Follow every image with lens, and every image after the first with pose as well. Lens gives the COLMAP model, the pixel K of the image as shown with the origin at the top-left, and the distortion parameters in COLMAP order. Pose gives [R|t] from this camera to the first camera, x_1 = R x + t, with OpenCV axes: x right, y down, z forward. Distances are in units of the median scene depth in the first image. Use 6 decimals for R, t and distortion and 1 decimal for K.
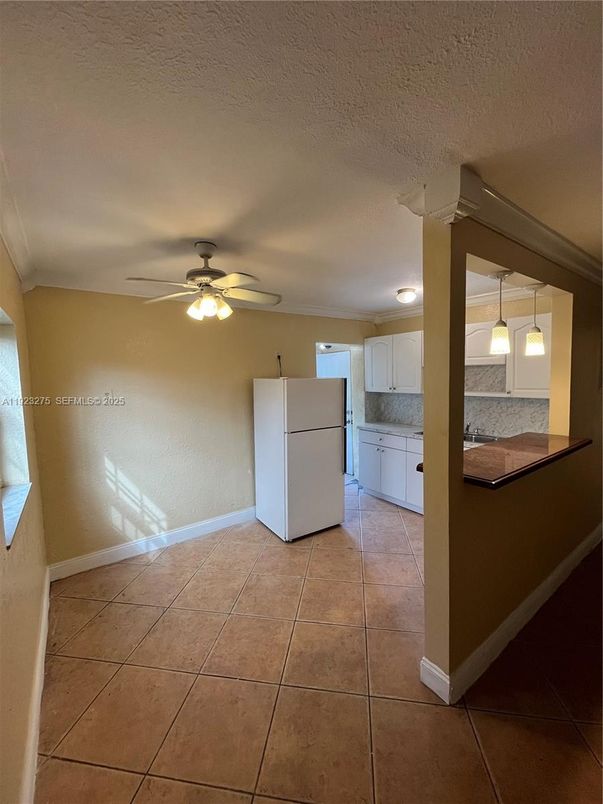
lens RADIAL K [[327.2, 0, 303.4], [0, 327.2, 399.6], [0, 0, 1]] dist [-0.001656, 0.000018]
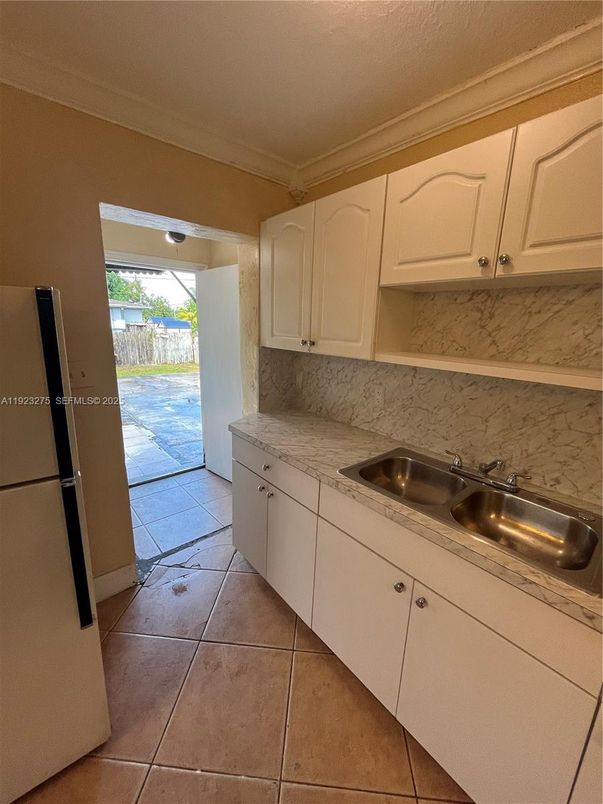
lens RADIAL K [[327.2, 0, 300.1], [0, 327.2, 400.6], [0, 0, 1]] dist [-0.001656, 0.000018]
pose [[0.995719, 0.037803, 0.084350, 0.222793], [-0.050352, 0.987097, 0.151999, -0.023406], [-0.077516, -0.155595, 0.984775, 0.564314]]
